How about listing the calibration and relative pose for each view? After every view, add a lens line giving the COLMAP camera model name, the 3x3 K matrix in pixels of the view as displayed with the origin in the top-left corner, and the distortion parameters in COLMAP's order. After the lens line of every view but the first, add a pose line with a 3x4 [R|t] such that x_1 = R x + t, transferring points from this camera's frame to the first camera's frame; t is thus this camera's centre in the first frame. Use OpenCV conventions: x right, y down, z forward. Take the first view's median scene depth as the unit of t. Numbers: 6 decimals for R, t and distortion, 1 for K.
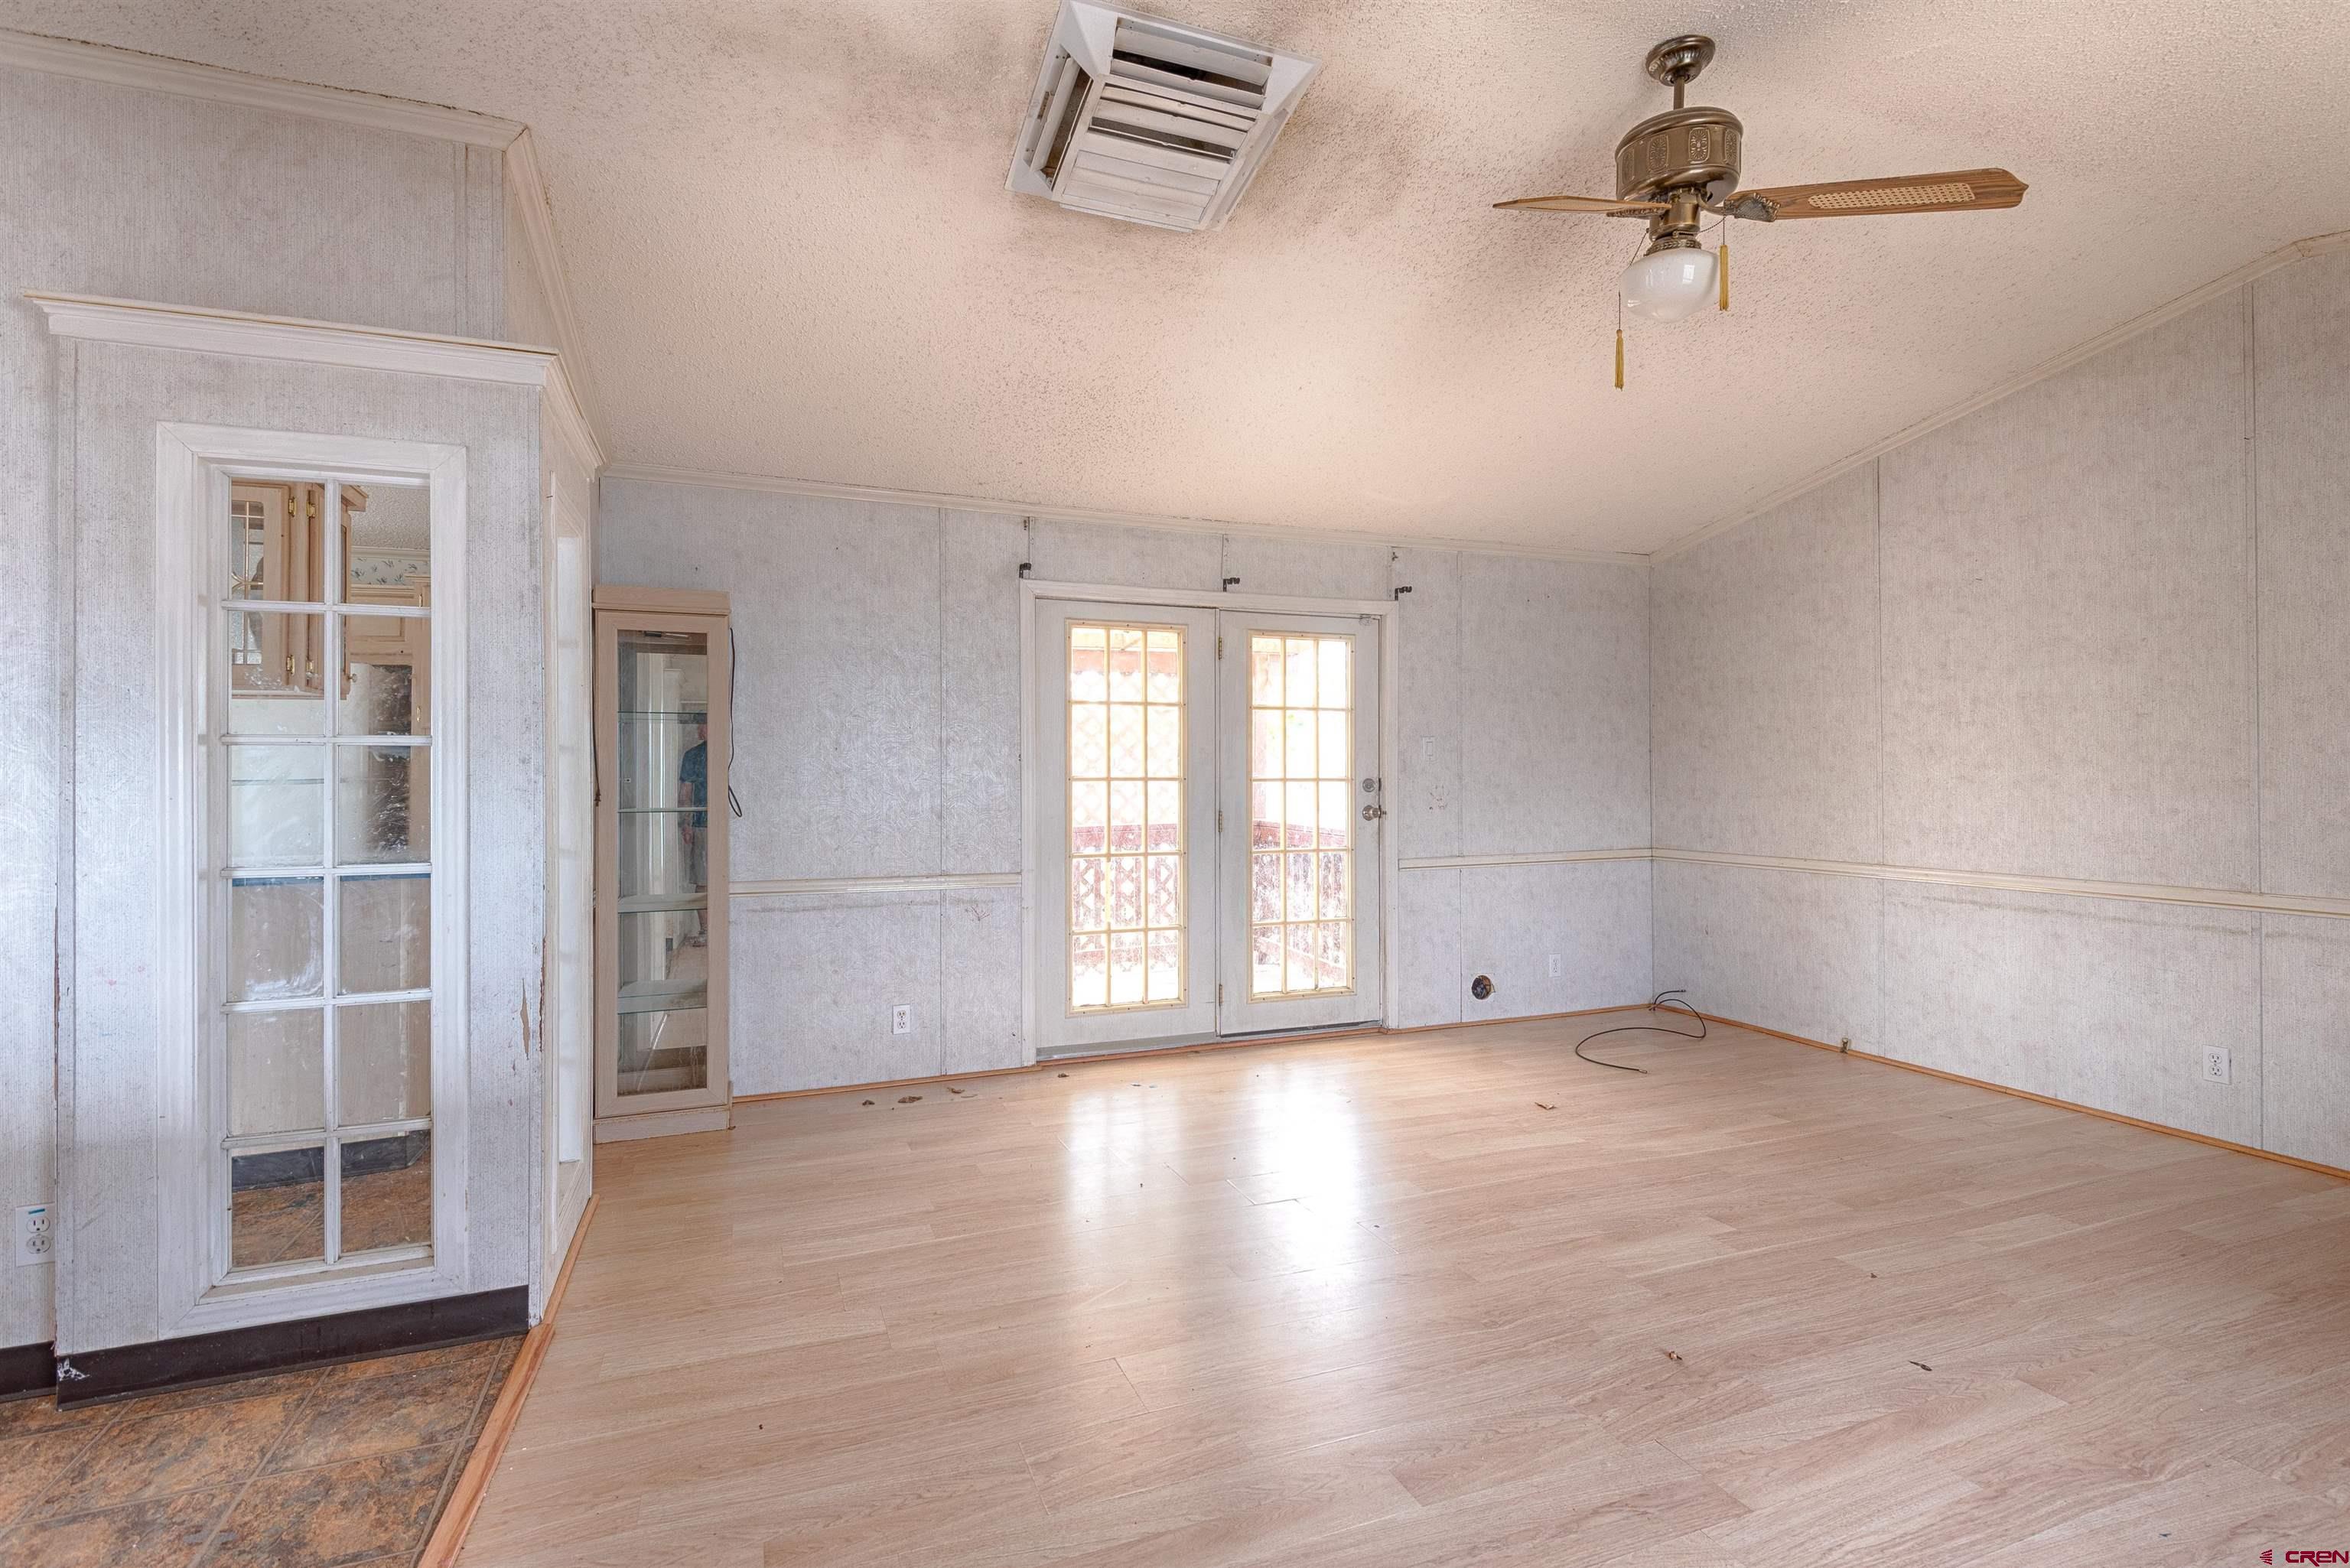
lens RADIAL K [[1101.0, 0, 1181.9], [0, 1101.0, 774.9], [0, 0, 1]] dist [0.021347, -0.014384]
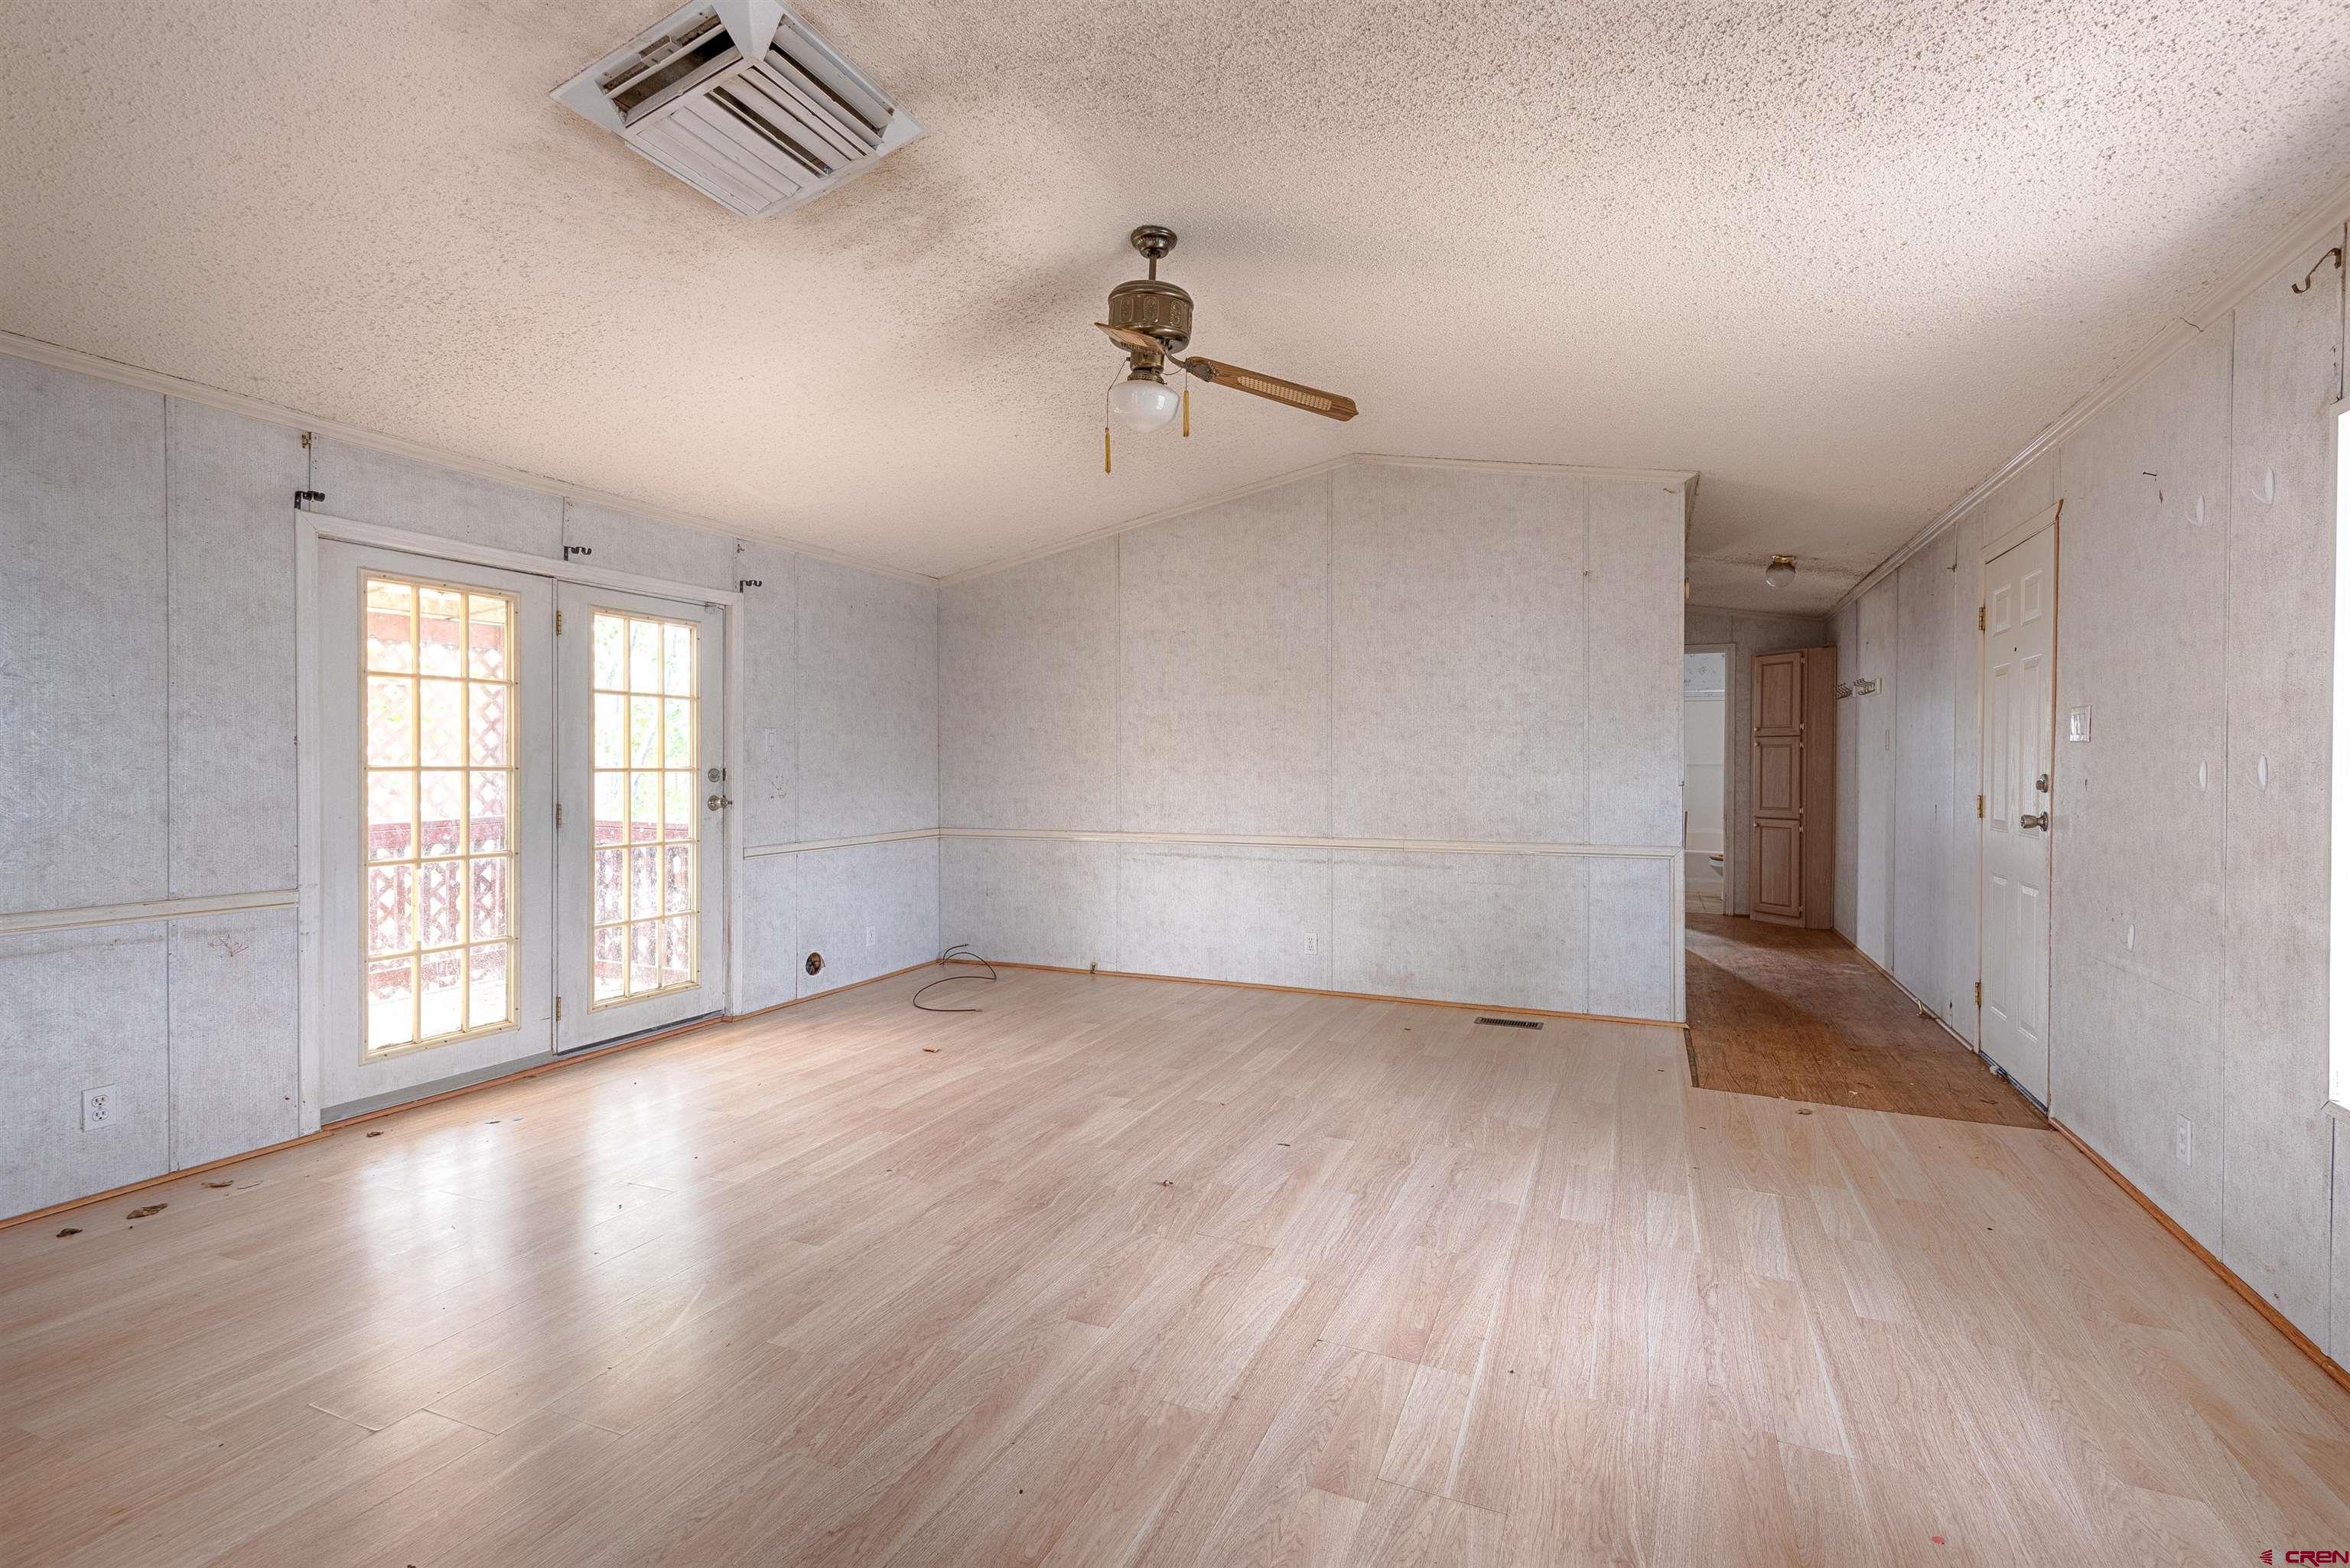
lens RADIAL K [[1053.7, 0, 1186.1], [0, 1053.7, 772.0], [0, 0, 1]] dist [0.027137, -0.013288]
pose [[0.706204, -0.000460, 0.708008, -0.245364], [-0.003389, 0.999986, 0.004030, 0.001526], [-0.708000, -0.005245, 0.706193, 0.025576]]
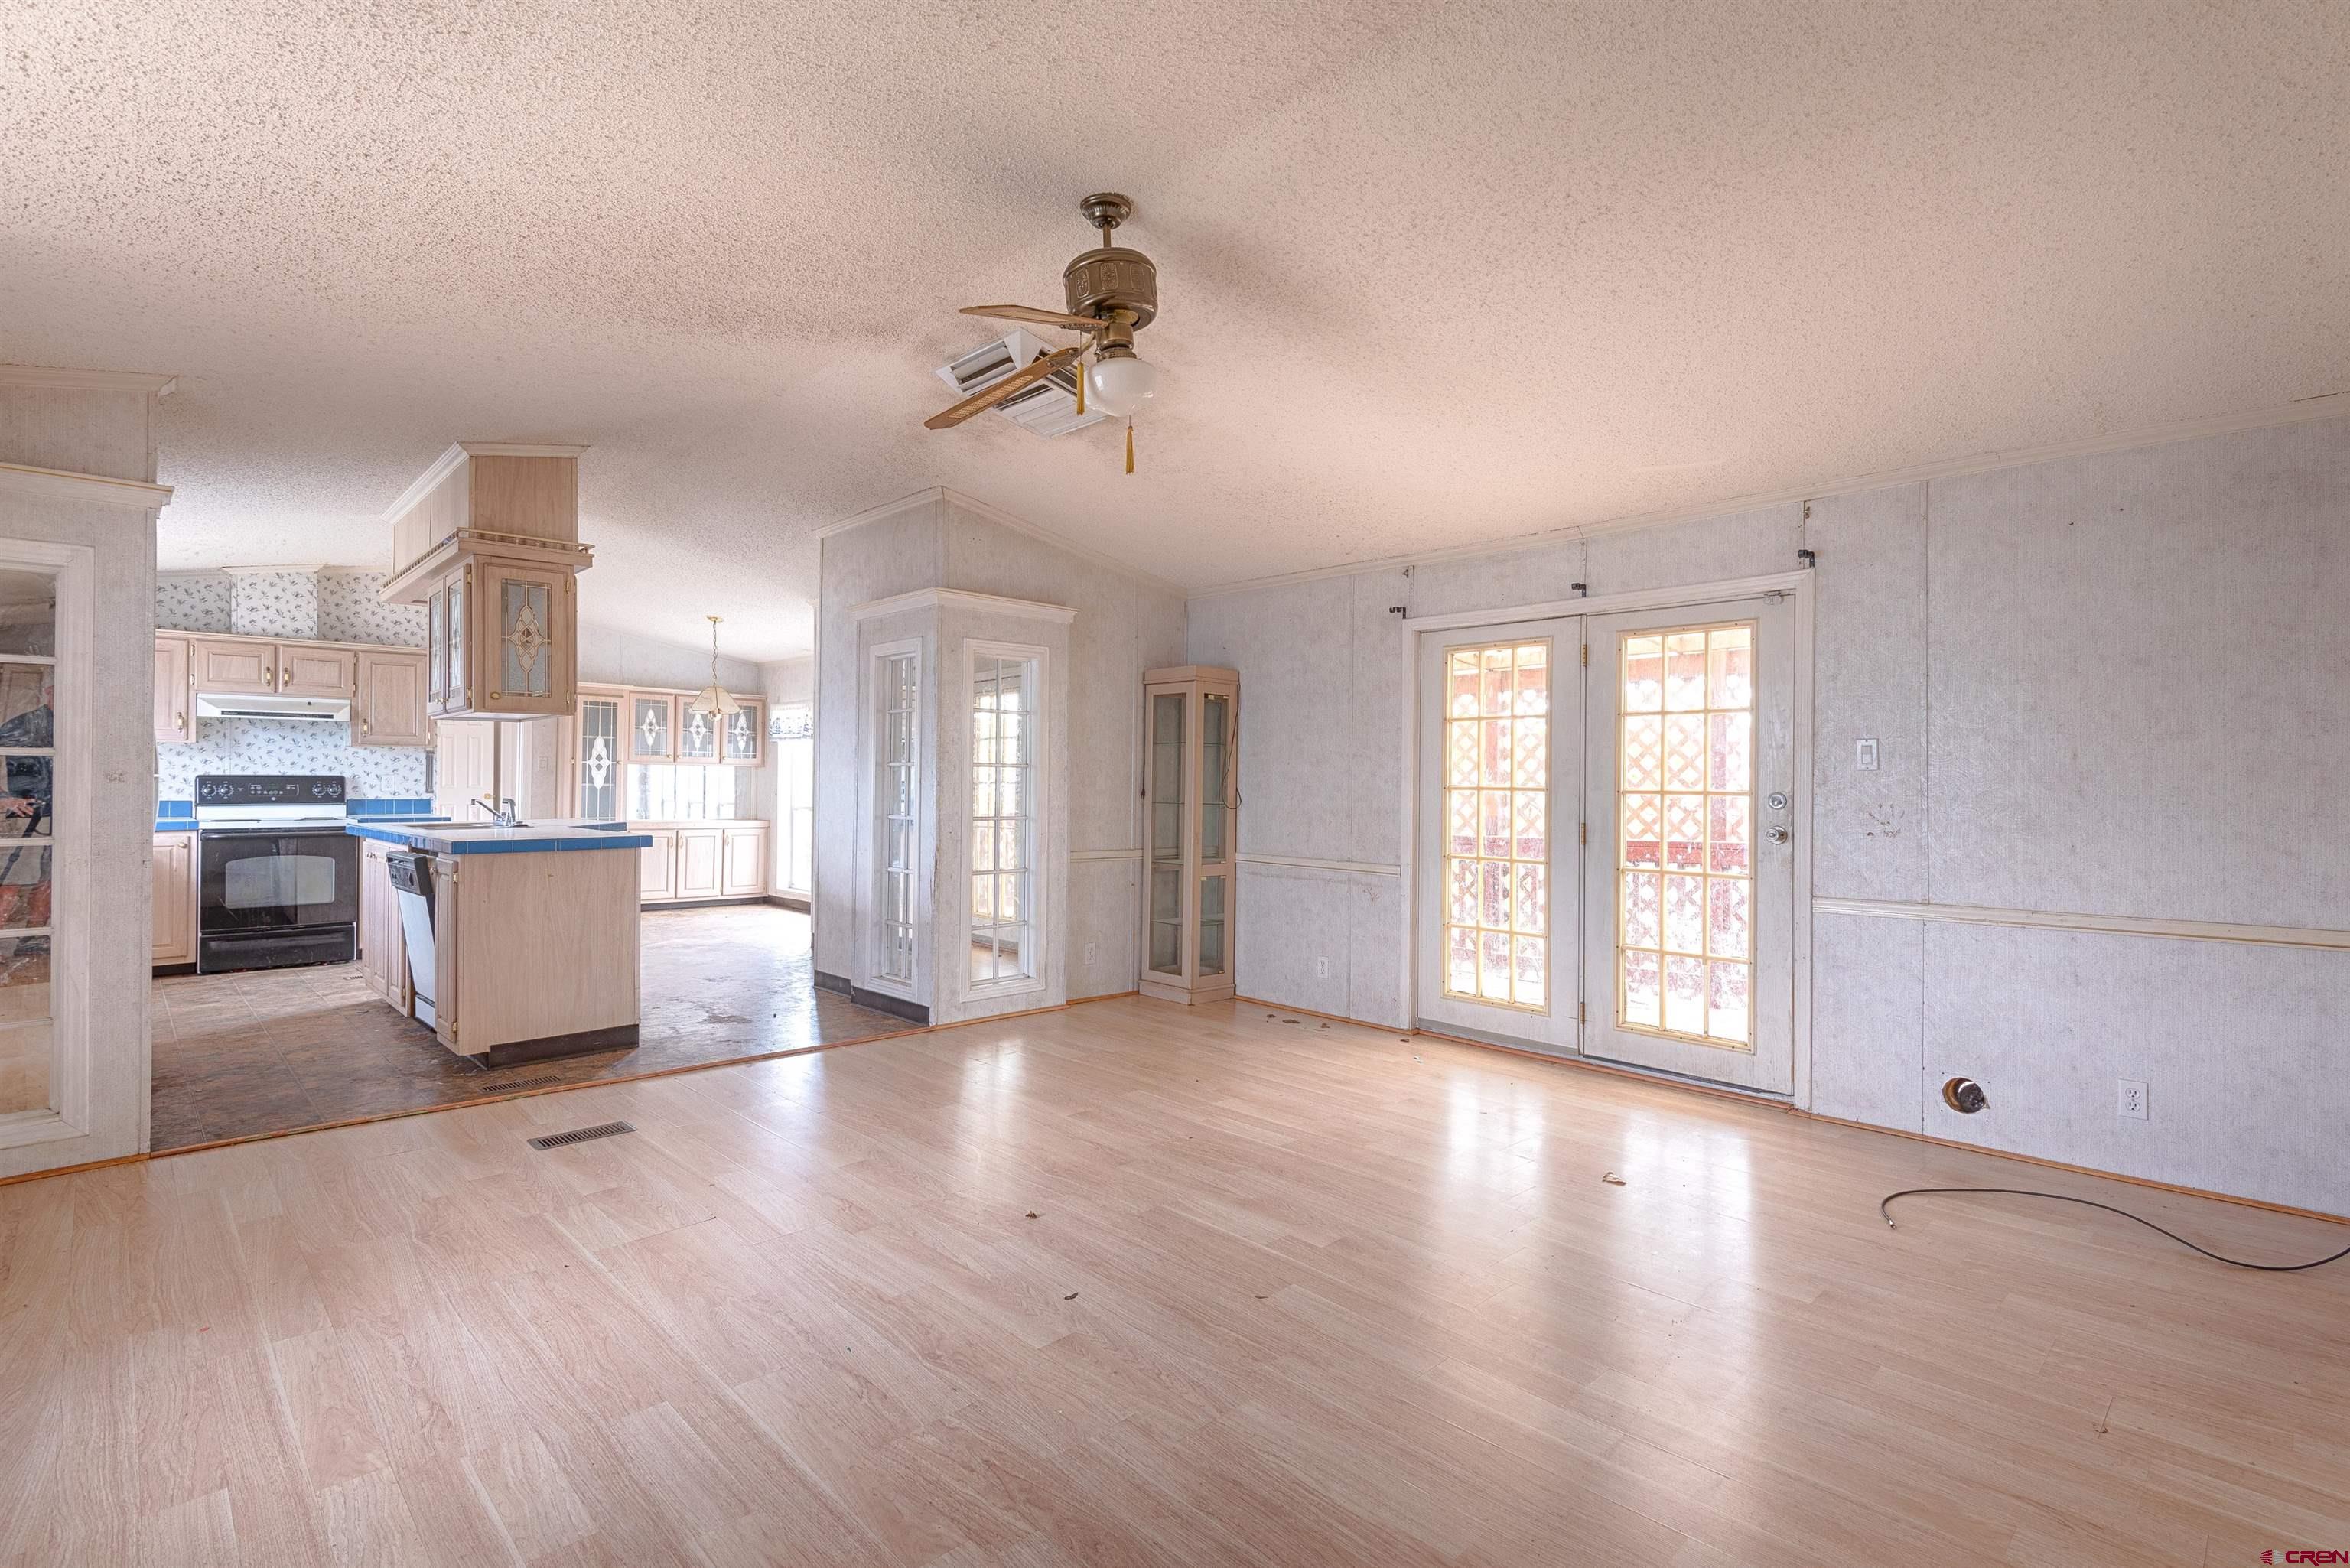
lens RADIAL K [[1101.0, 0, 1182.2], [0, 1101.0, 774.8], [0, 0, 1]] dist [0.021347, -0.014384]
pose [[0.383621, 0.000945, -0.923490, 0.898696], [-0.010047, 0.999945, -0.003151, -0.003494], [0.923436, 0.010487, 0.383610, 0.334595]]
